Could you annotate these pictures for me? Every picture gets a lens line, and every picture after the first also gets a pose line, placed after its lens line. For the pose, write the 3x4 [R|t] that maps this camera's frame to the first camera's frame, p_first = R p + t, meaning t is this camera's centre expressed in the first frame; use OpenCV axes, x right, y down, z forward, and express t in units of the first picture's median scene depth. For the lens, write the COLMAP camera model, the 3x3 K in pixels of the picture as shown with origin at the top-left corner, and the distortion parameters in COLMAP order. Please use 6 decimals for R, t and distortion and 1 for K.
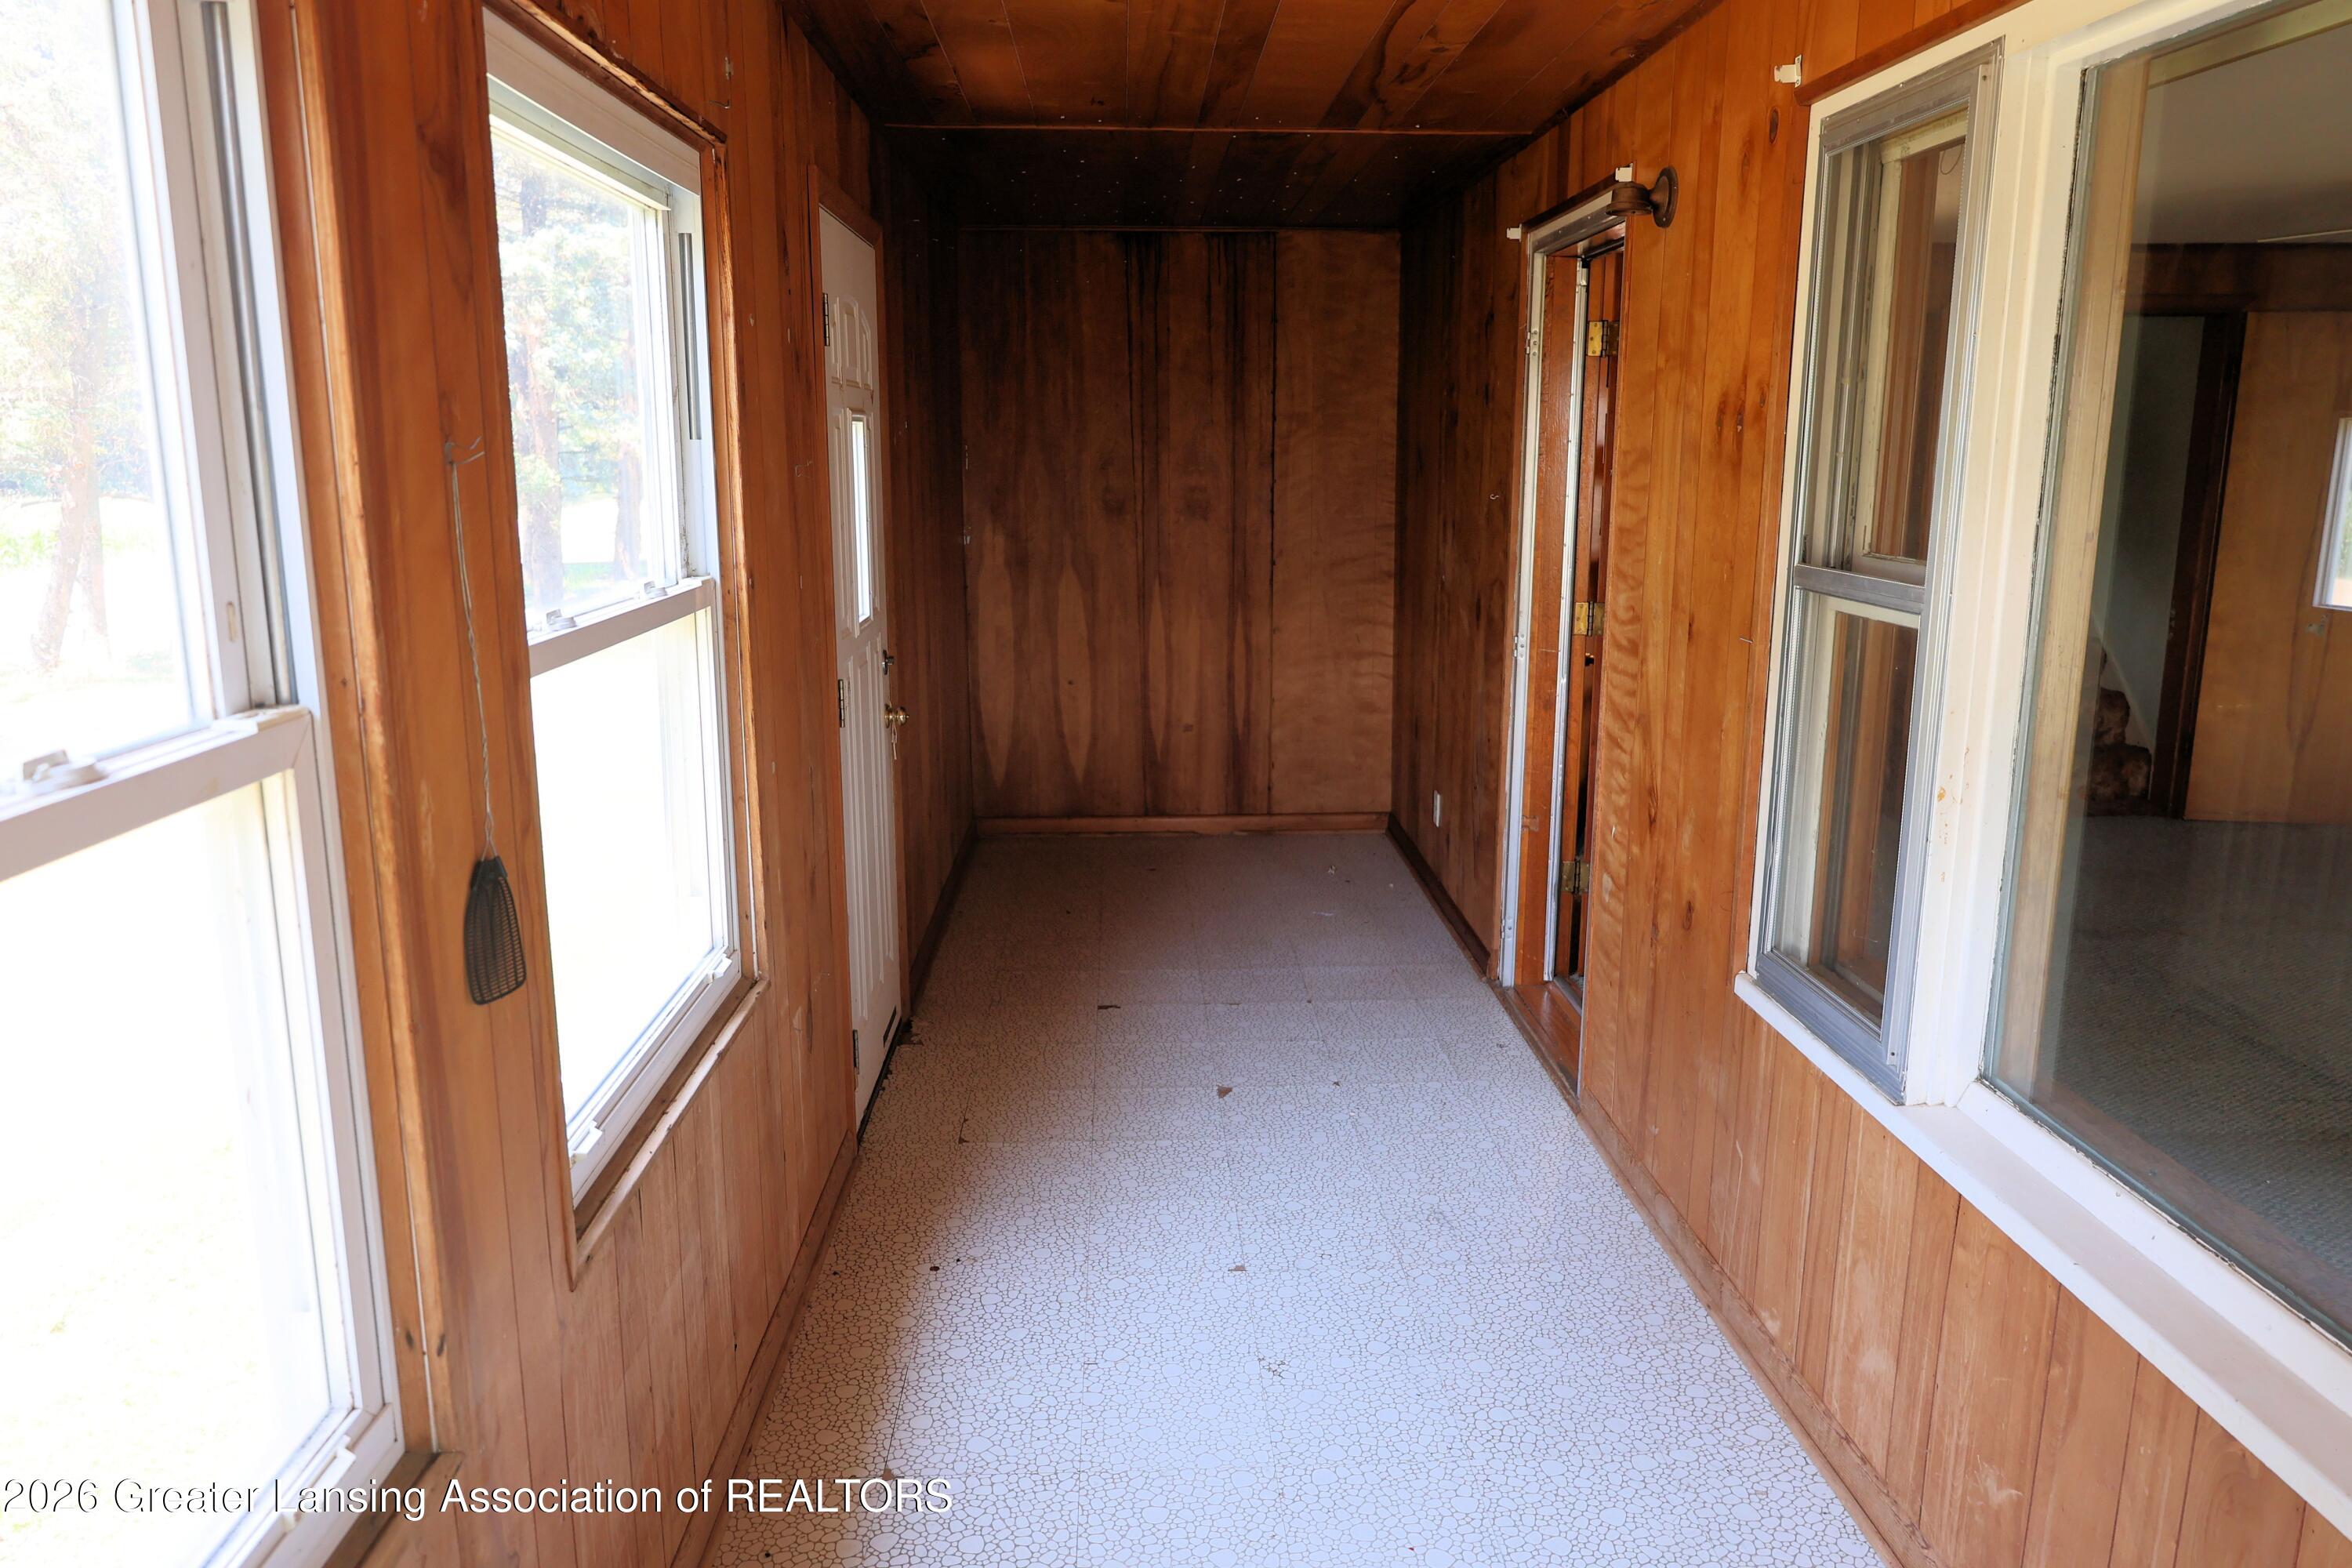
lens RADIAL K [[1610.1, 0, 1181.8], [0, 1610.1, 779.7], [0, 0, 1]] dist [-0.017999, 0.006522]
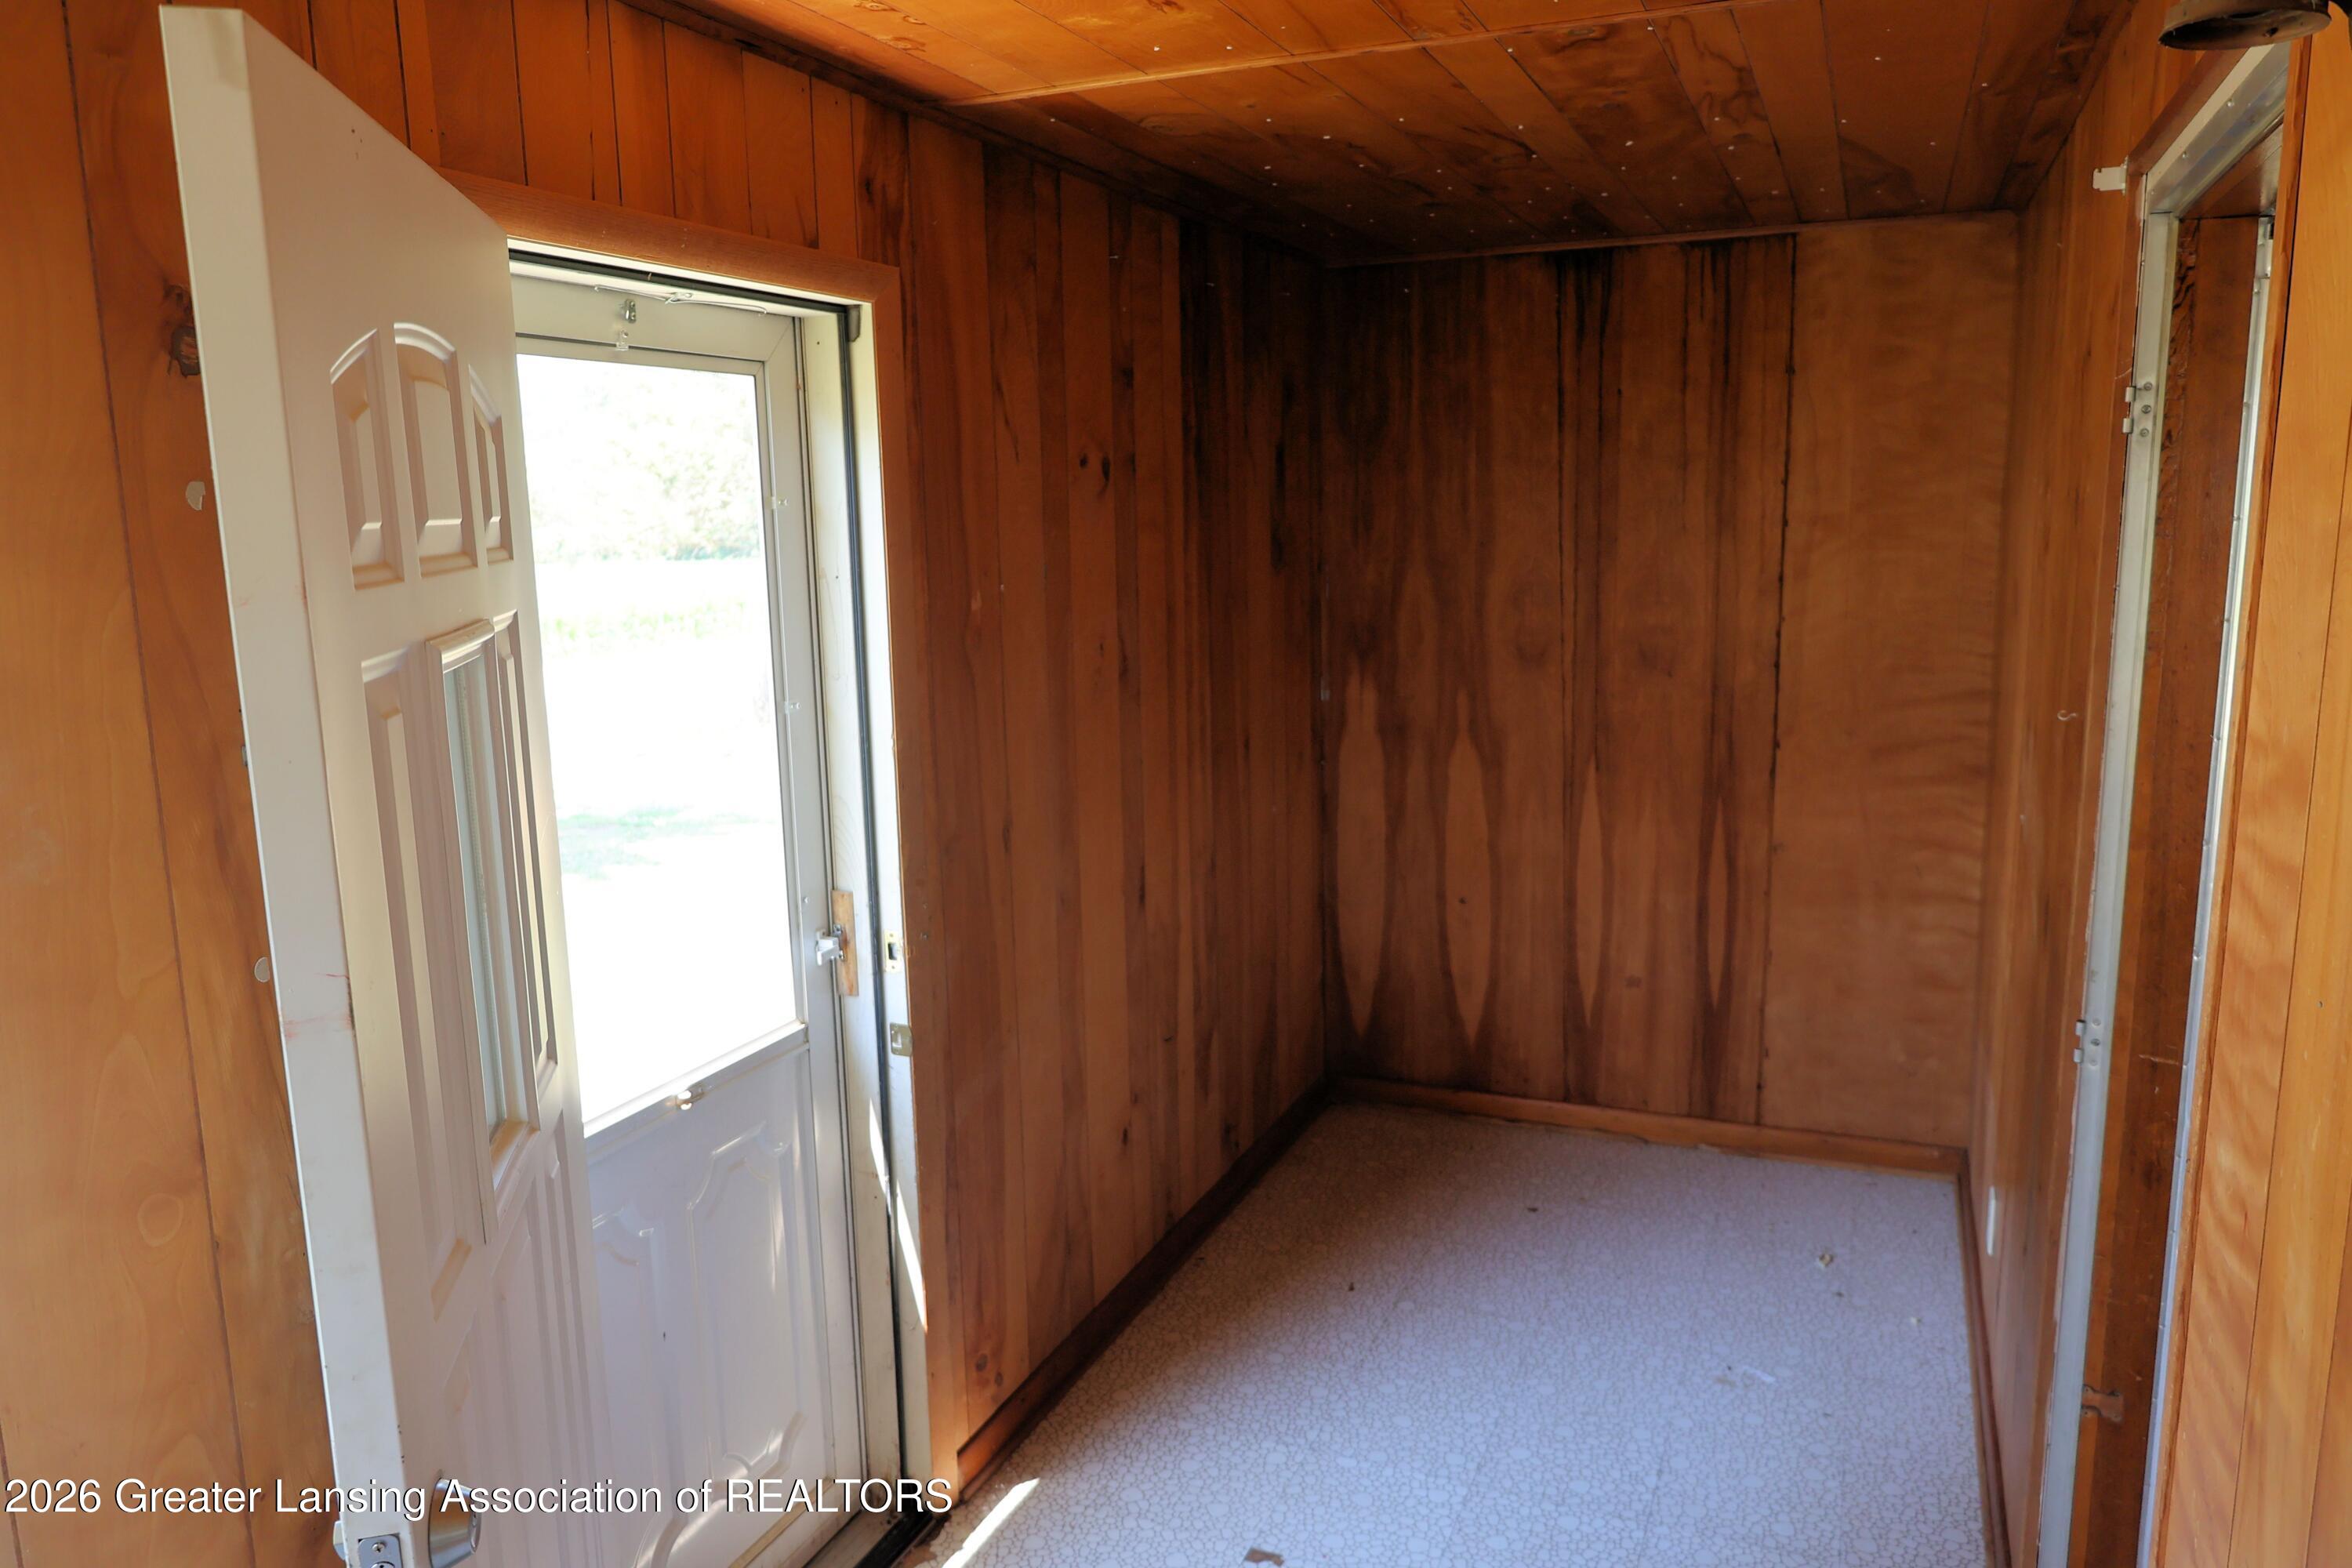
lens RADIAL K [[1610.1, 0, 1170.5], [0, 1610.1, 786.2], [0, 0, 1]] dist [-0.017999, 0.006522]
pose [[0.901458, 0.056996, -0.429098, 0.114697], [-0.068205, 0.997613, -0.010777, -0.094966], [0.427459, 0.038981, 0.903194, 0.317587]]
